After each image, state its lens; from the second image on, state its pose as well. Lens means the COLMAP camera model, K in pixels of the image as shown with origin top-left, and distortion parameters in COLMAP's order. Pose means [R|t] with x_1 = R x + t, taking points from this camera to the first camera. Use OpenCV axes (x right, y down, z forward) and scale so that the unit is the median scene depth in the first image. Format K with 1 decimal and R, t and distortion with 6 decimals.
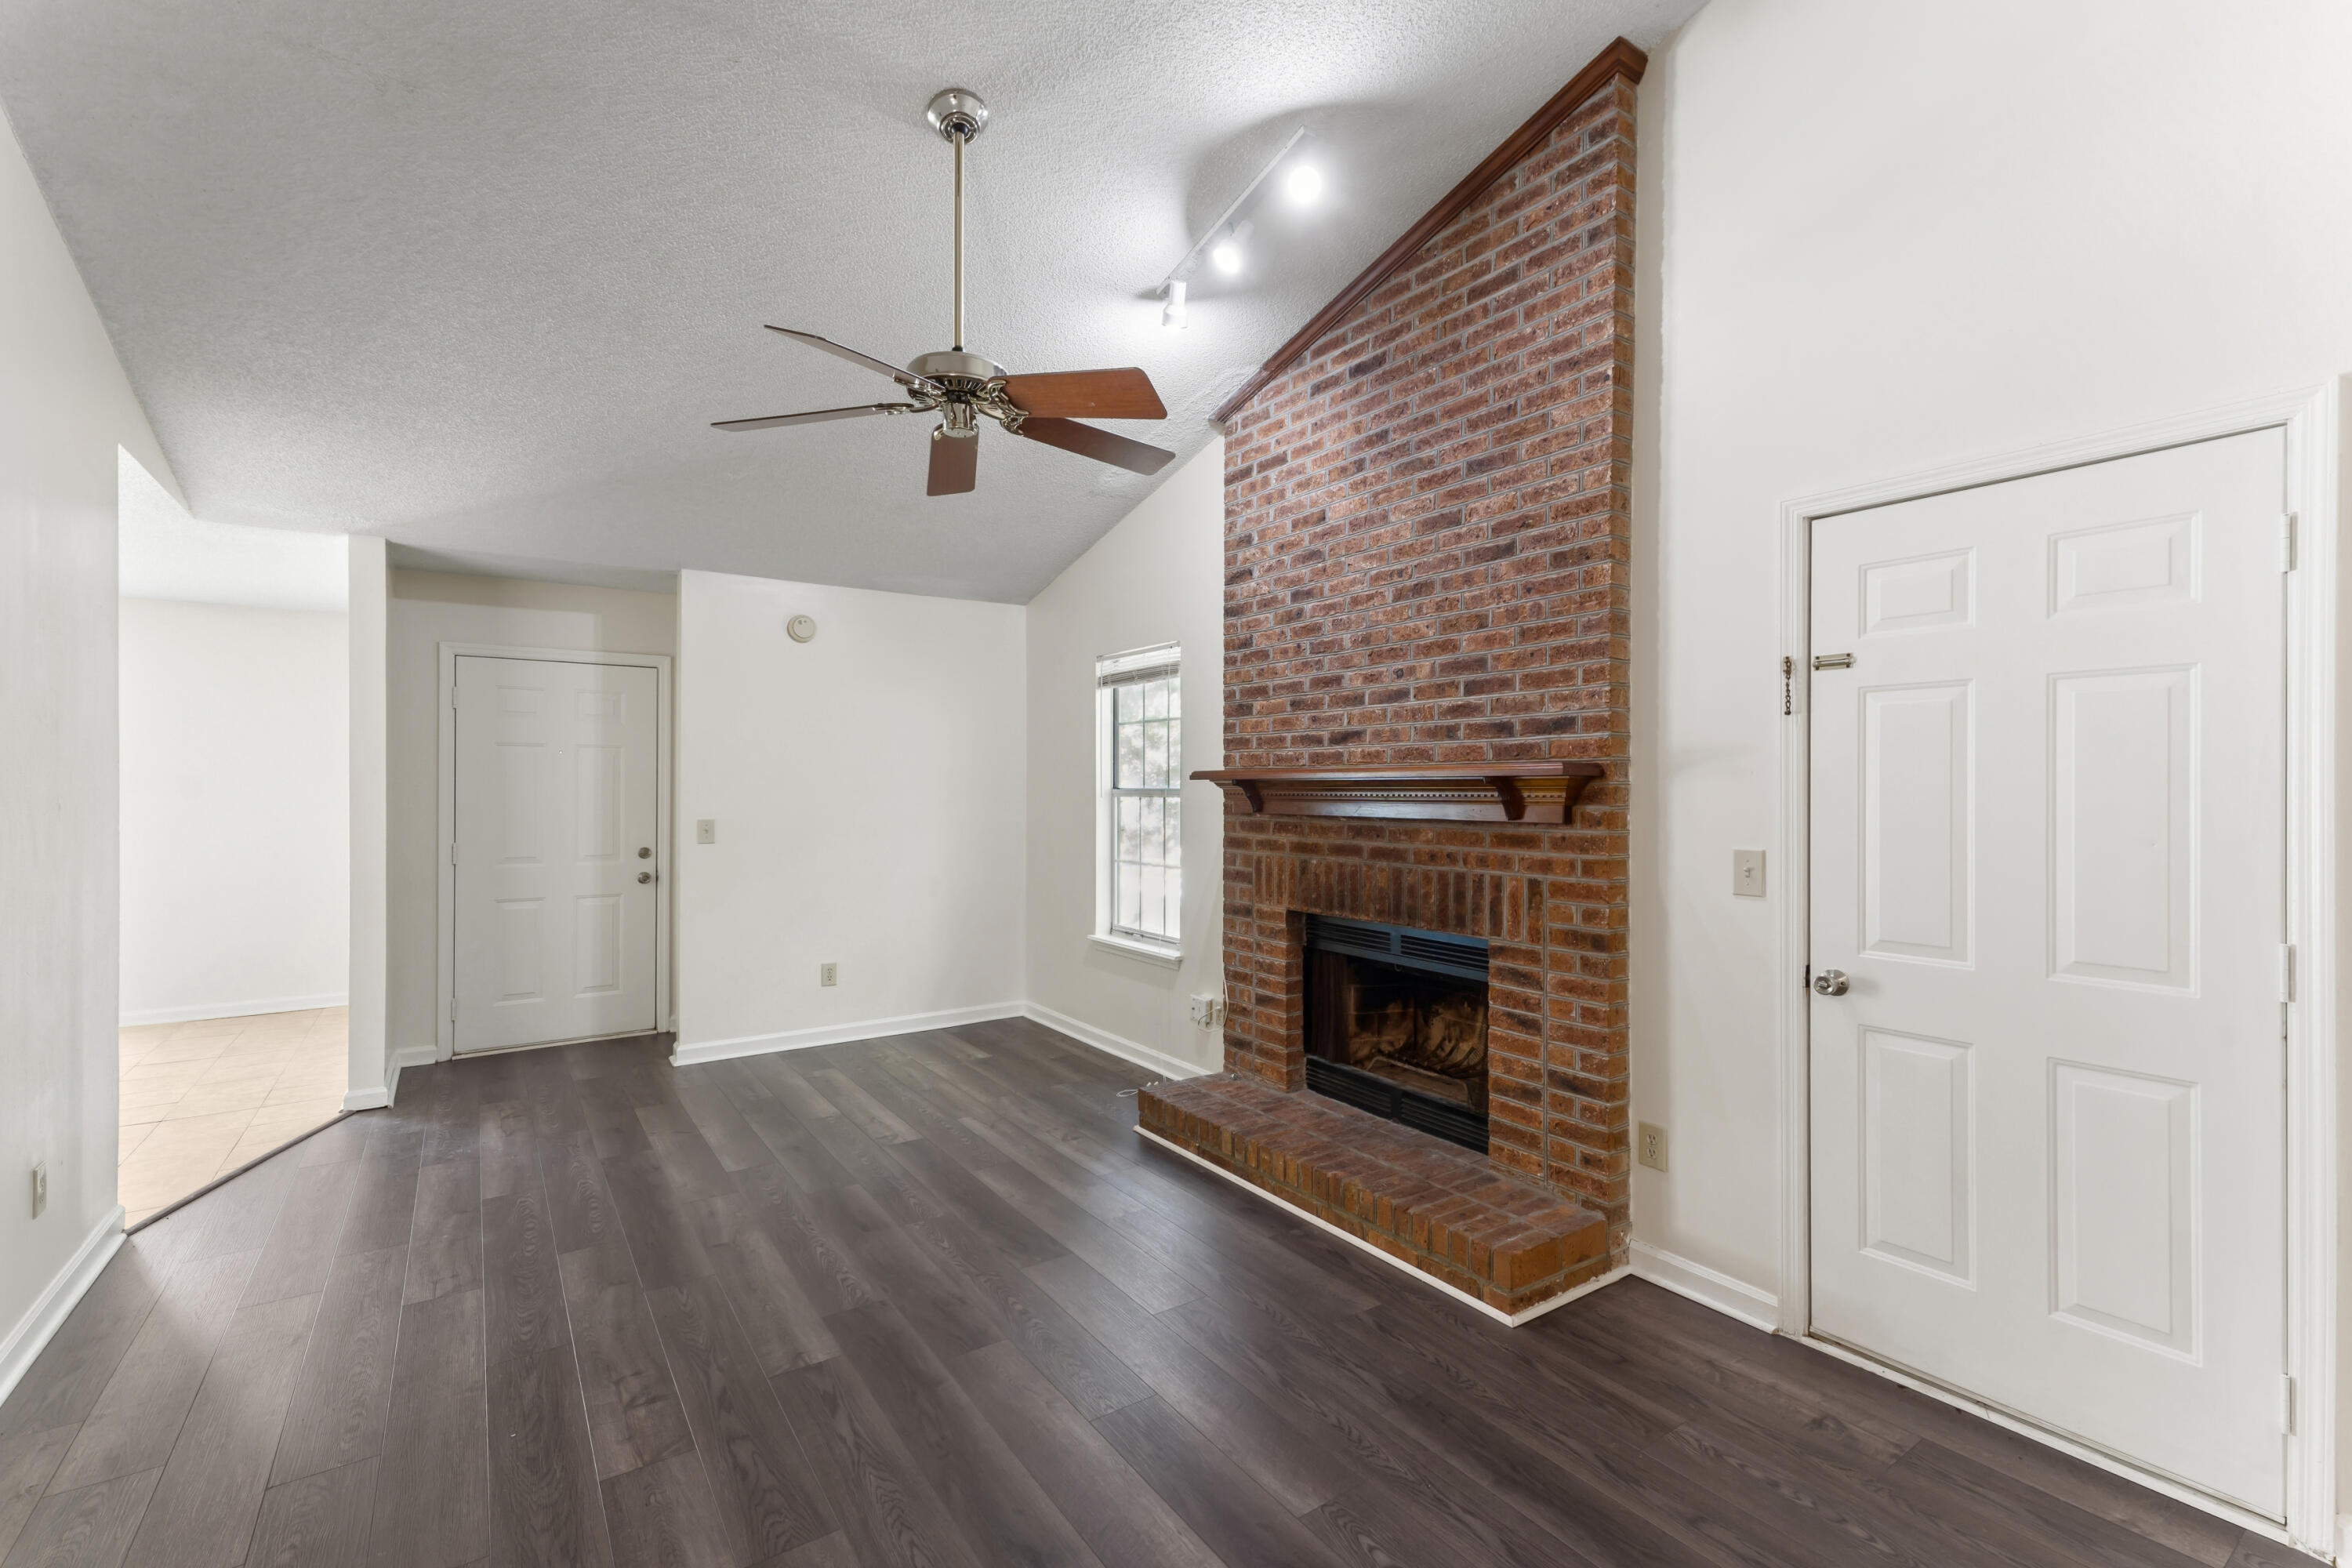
lens RADIAL K [[995.7, 0, 1176.0], [0, 995.7, 784.0], [0, 0, 1]] dist [0.000856, -0.000026]
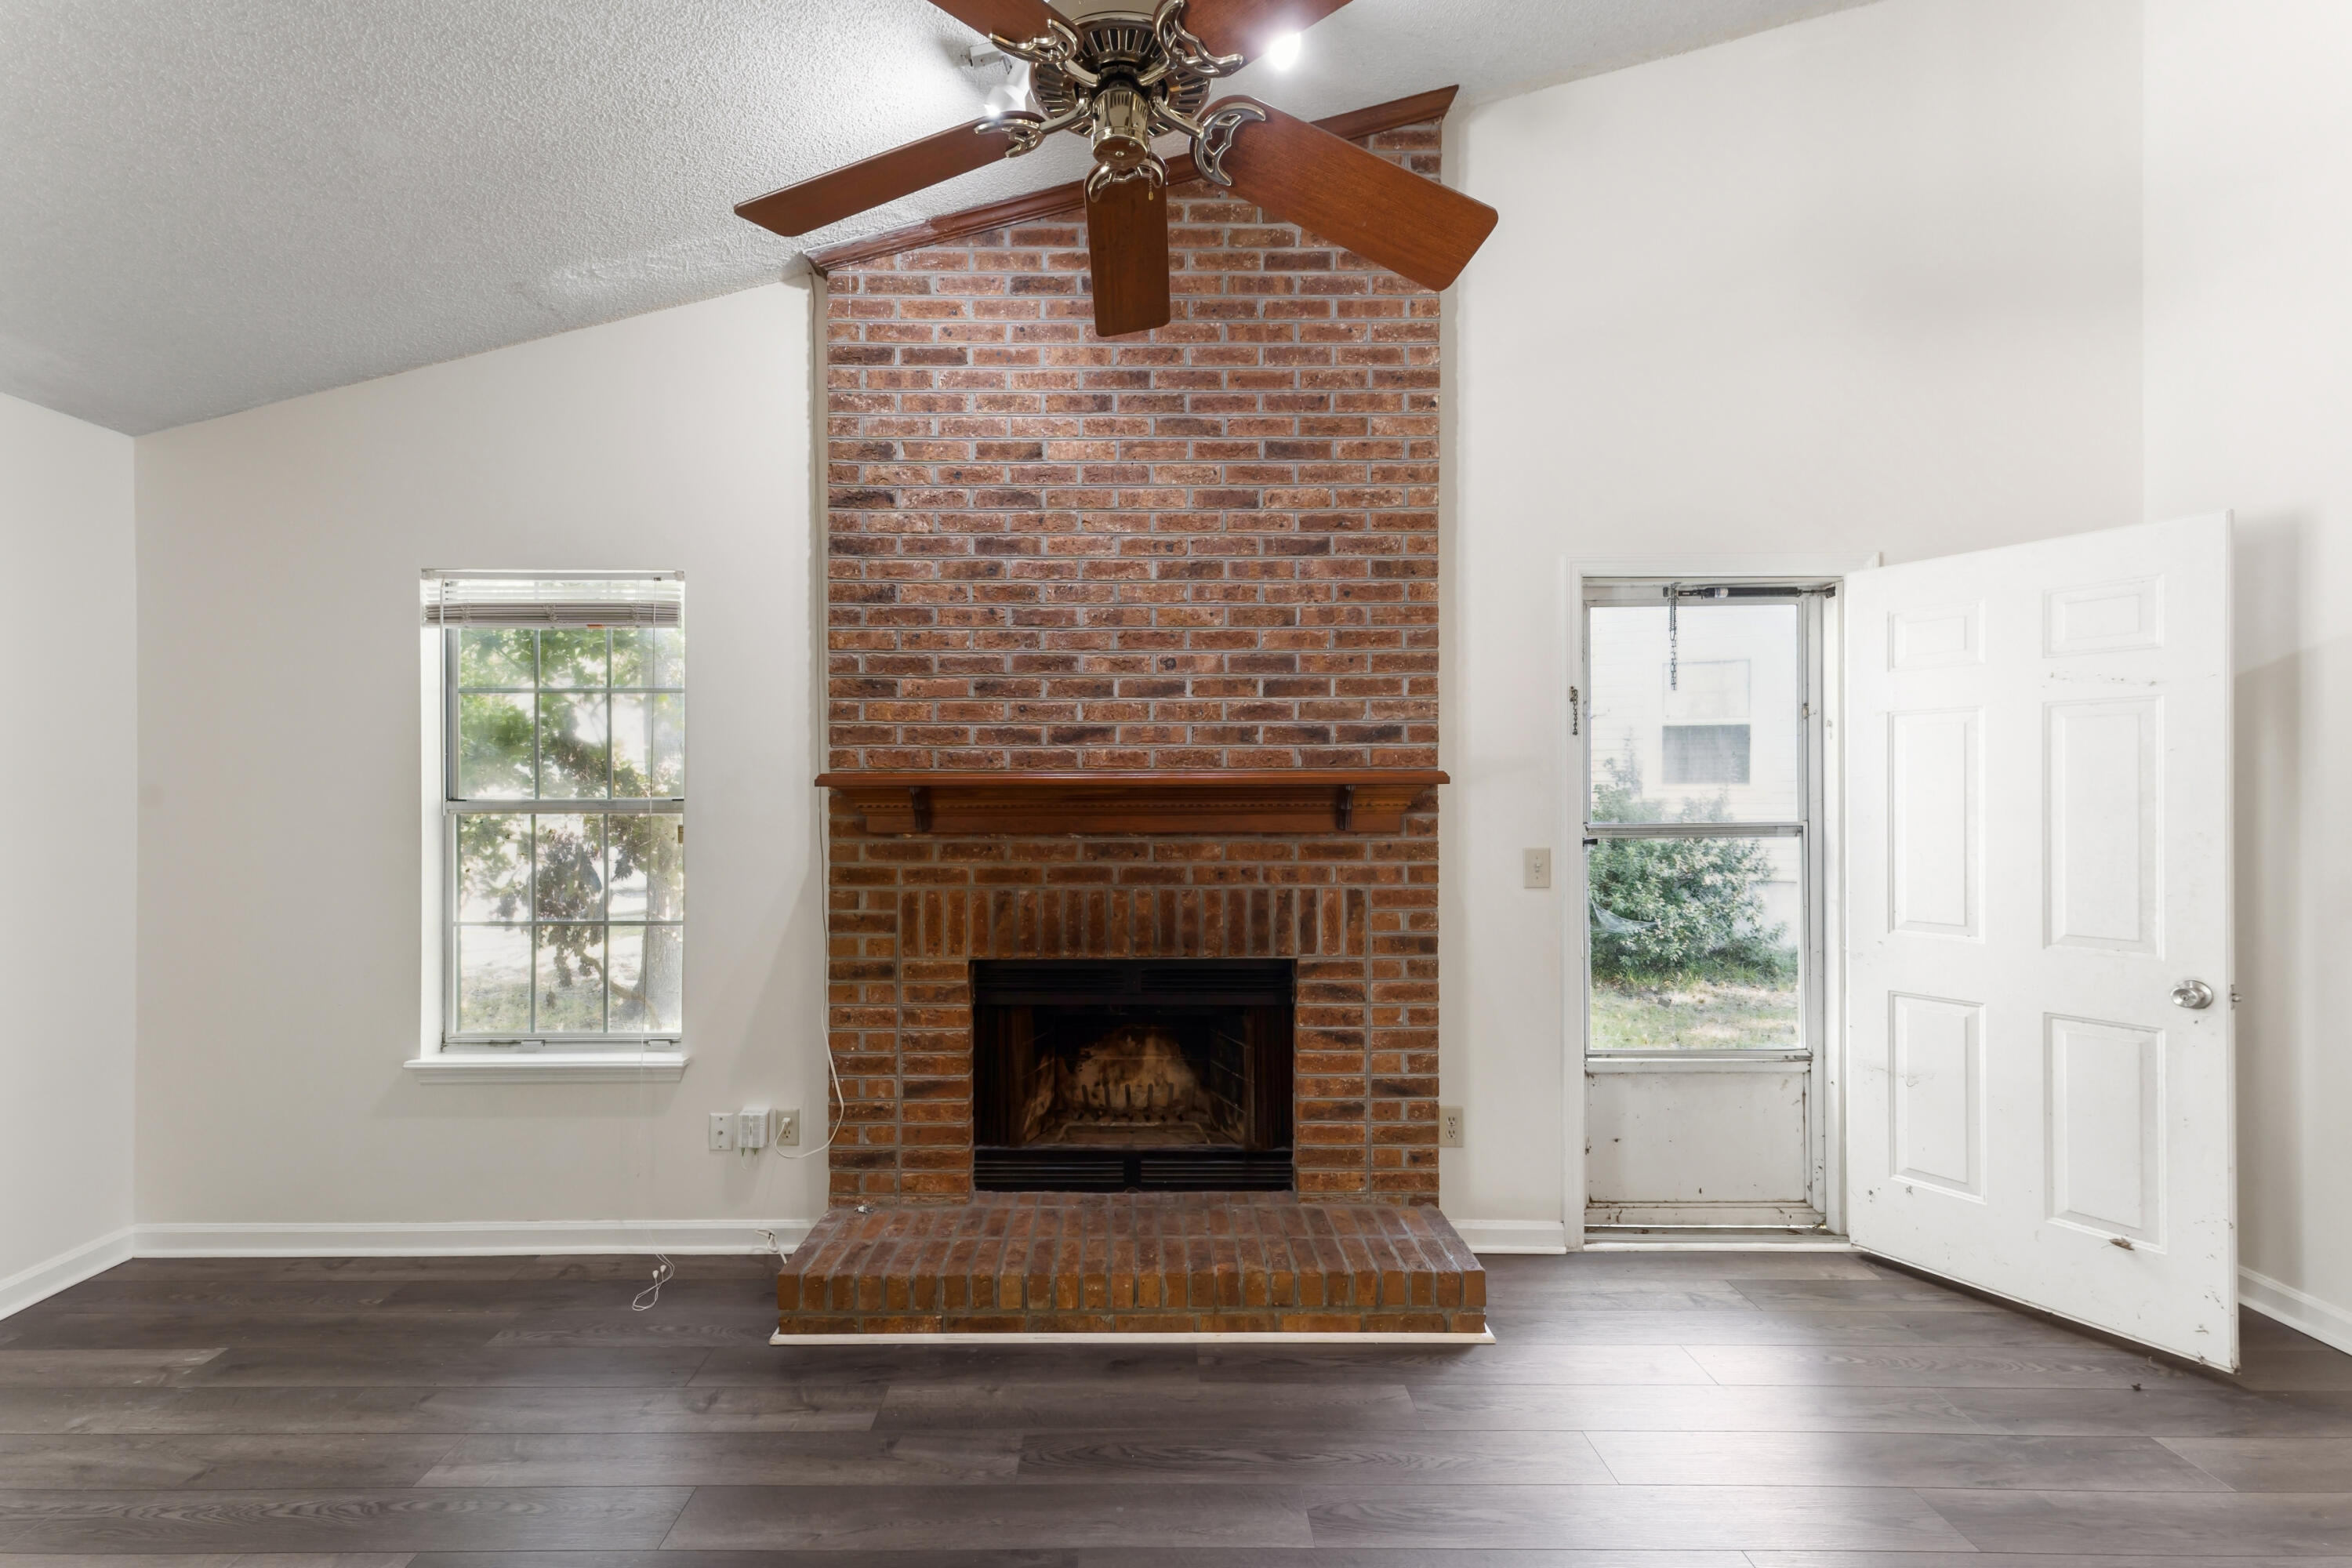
lens RADIAL K [[1040.8, 0, 1135.7], [0, 1040.8, 793.3], [0, 0, 1]] dist [0.010558, -0.000149]
pose [[0.579651, -0.000284, 0.814865, -0.532547], [0.000460, 1.000000, 0.000022, 0.000566], [-0.814865, 0.000363, 0.579651, 0.515047]]
